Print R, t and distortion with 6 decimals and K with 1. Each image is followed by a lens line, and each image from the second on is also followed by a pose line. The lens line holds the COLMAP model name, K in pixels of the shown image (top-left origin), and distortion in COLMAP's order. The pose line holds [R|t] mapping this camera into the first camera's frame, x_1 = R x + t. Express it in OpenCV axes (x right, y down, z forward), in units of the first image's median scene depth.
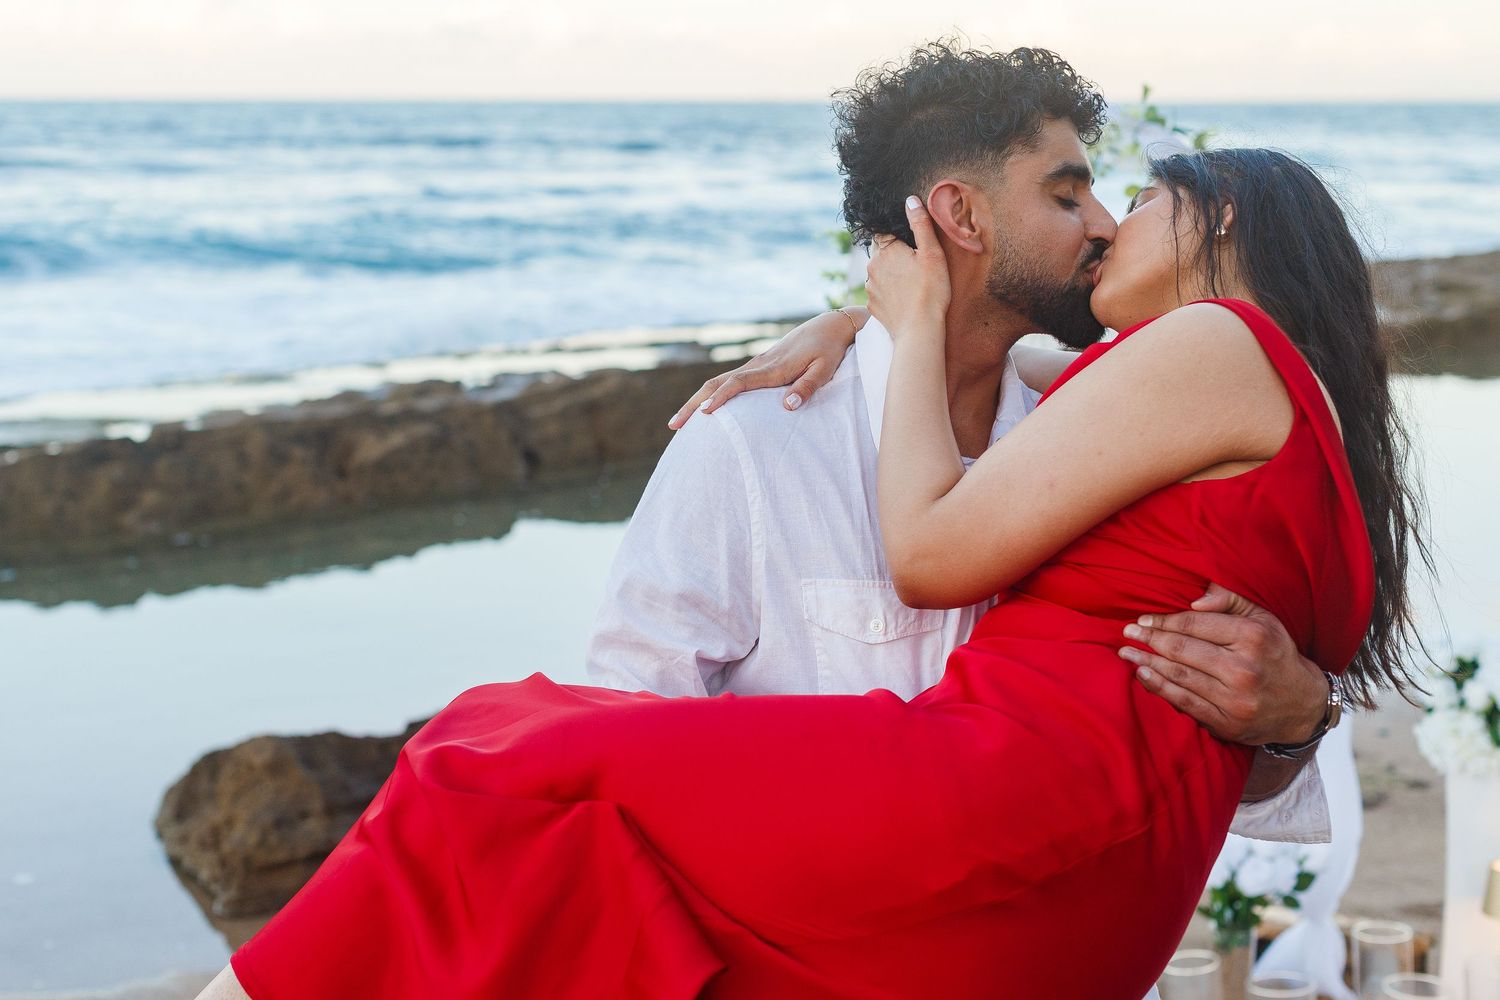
lens RADIAL K [[2234.2, 0, 776.3], [0, 2234.2, 513.5], [0, 0, 1]] dist [0.047846, 0.000000]
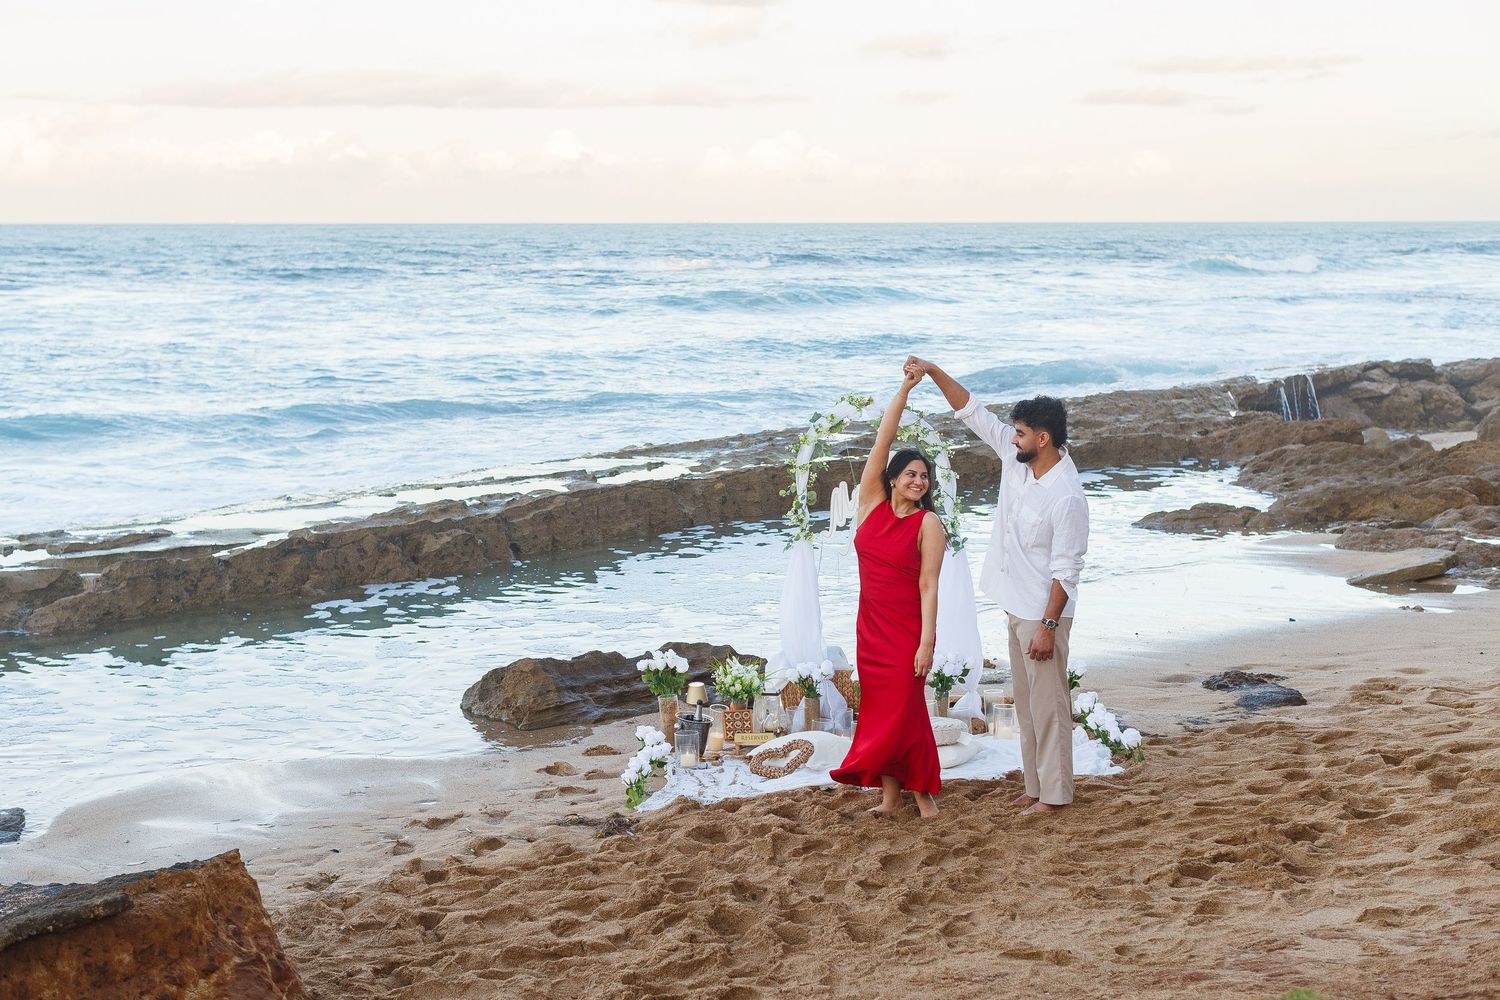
lens RADIAL K [[2234.2, 0, 744.3], [0, 2234.2, 493.8], [0, 0, 1]] dist [0.047846, 0.000000]
pose [[0.993496, -0.020291, 0.112043, -0.243445], [0.026860, 0.997988, -0.057440, 0.063876], [-0.110652, 0.060076, 0.992042, -1.212476]]
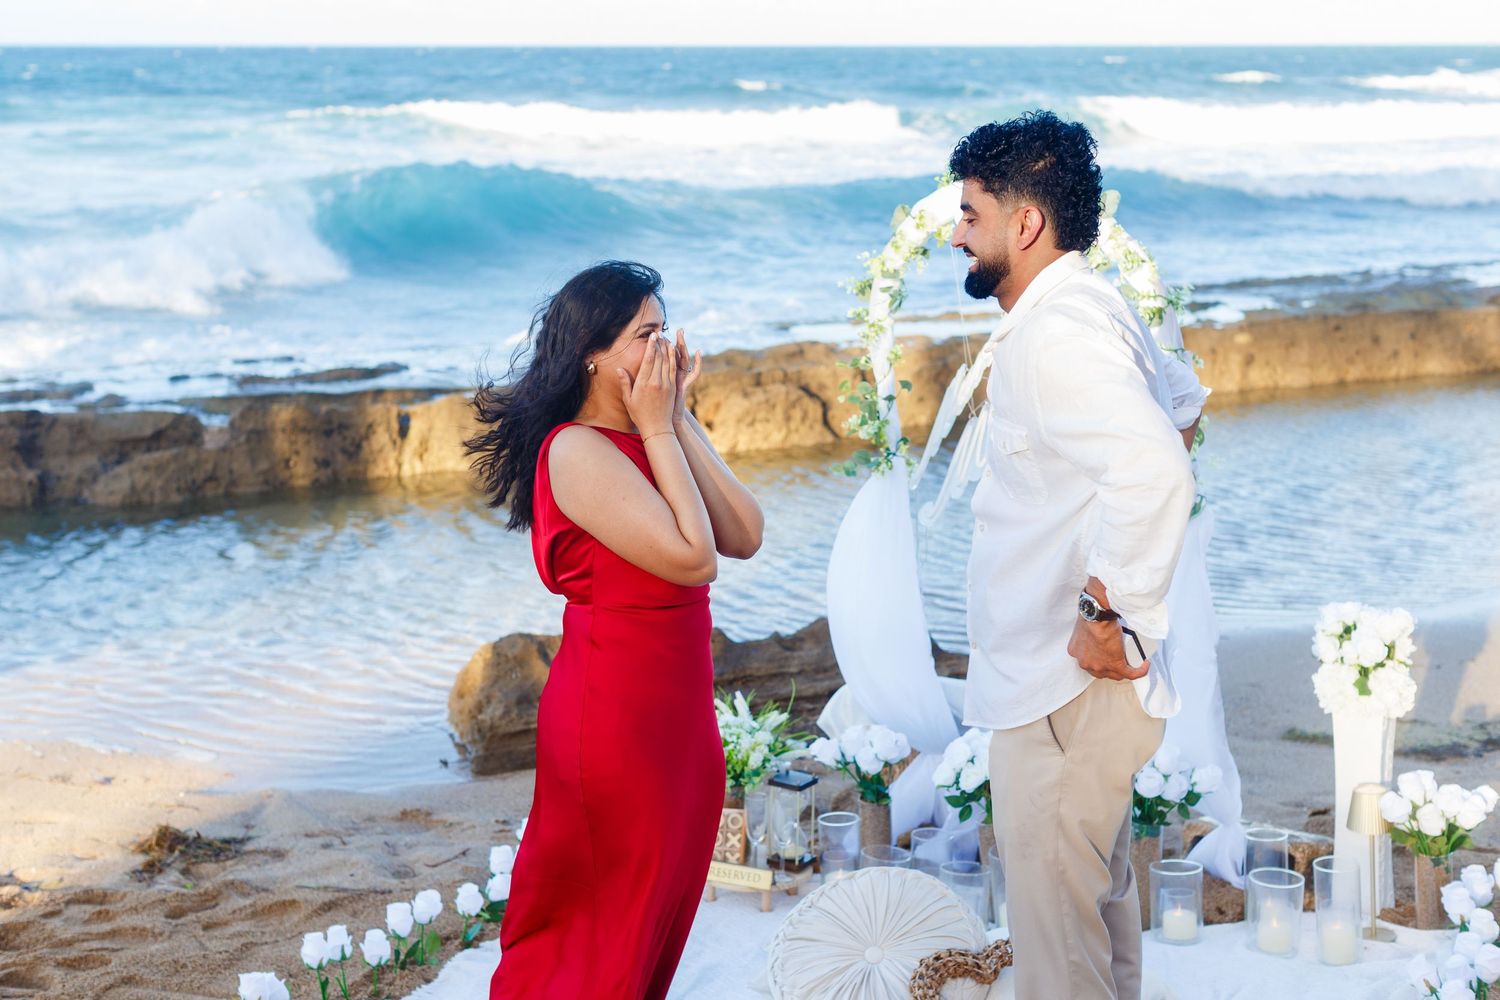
lens RADIAL K [[2234.2, 0, 755.0], [0, 2234.2, 469.9], [0, 0, 1]] dist [0.047846, 0.000000]
pose [[0.968865, 0.042809, -0.243859, 0.199622], [-0.041302, 0.999083, 0.011294, -0.014579], [0.244119, -0.000870, 0.969745, -0.199626]]
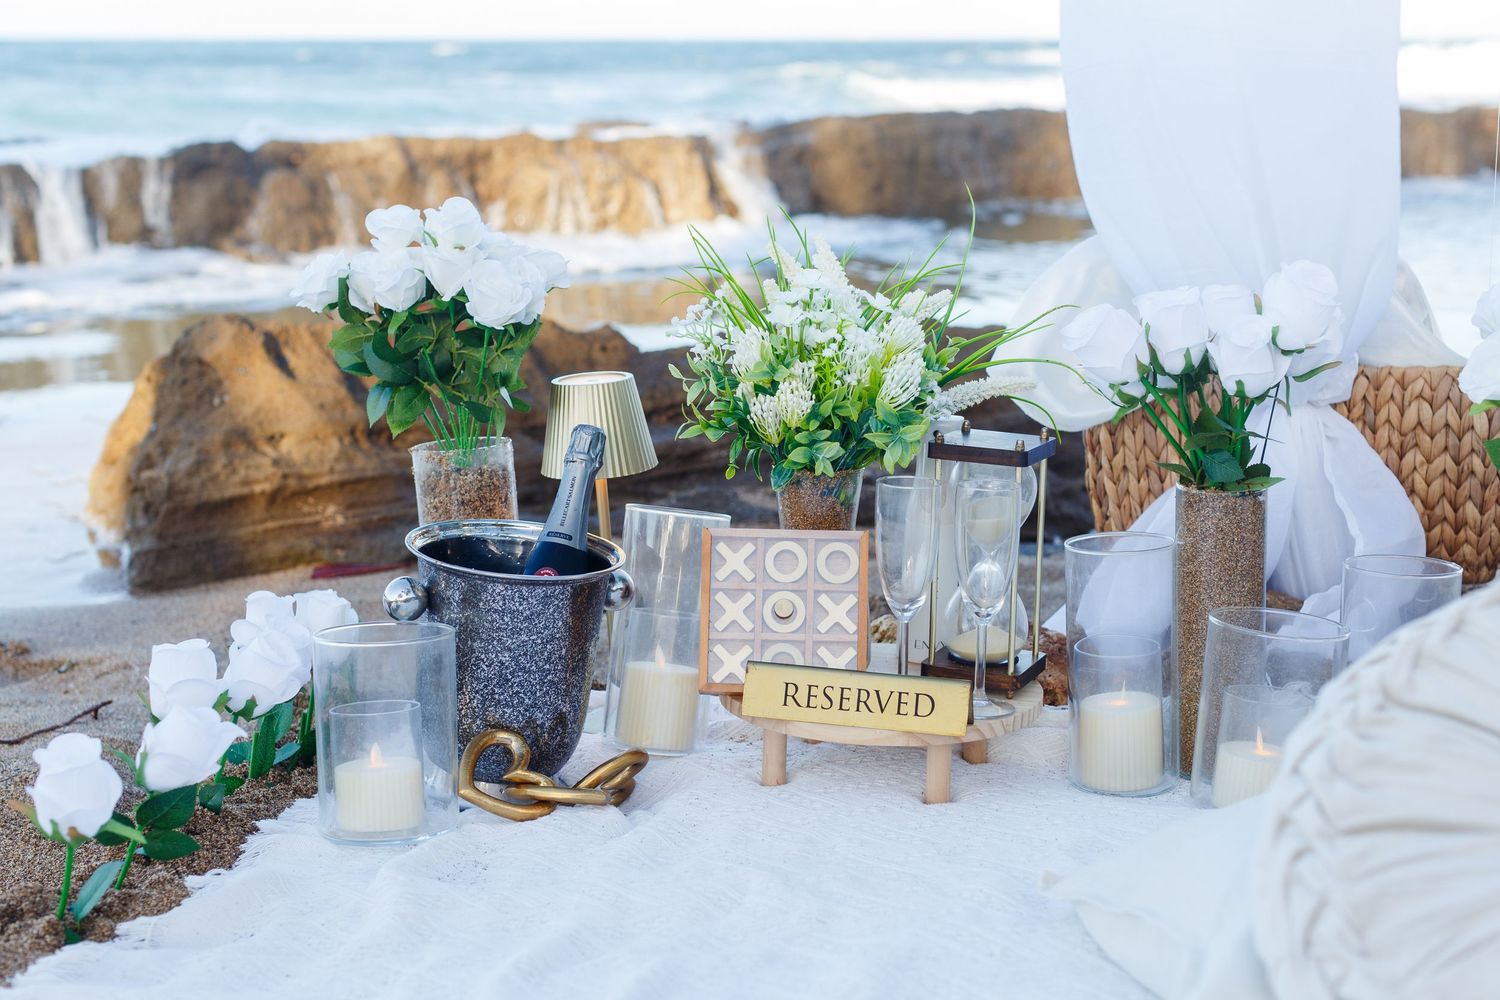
lens RADIAL K [[2234.2, 0, 736.5], [0, 2234.2, 482.8], [0, 0, 1]] dist [0.047846, 0.000000]
pose [[0.991650, 0.019238, -0.127518, -0.001500], [-0.017415, 0.999730, 0.015397, 0.125385], [0.127780, -0.013048, 0.991717, 0.362716]]
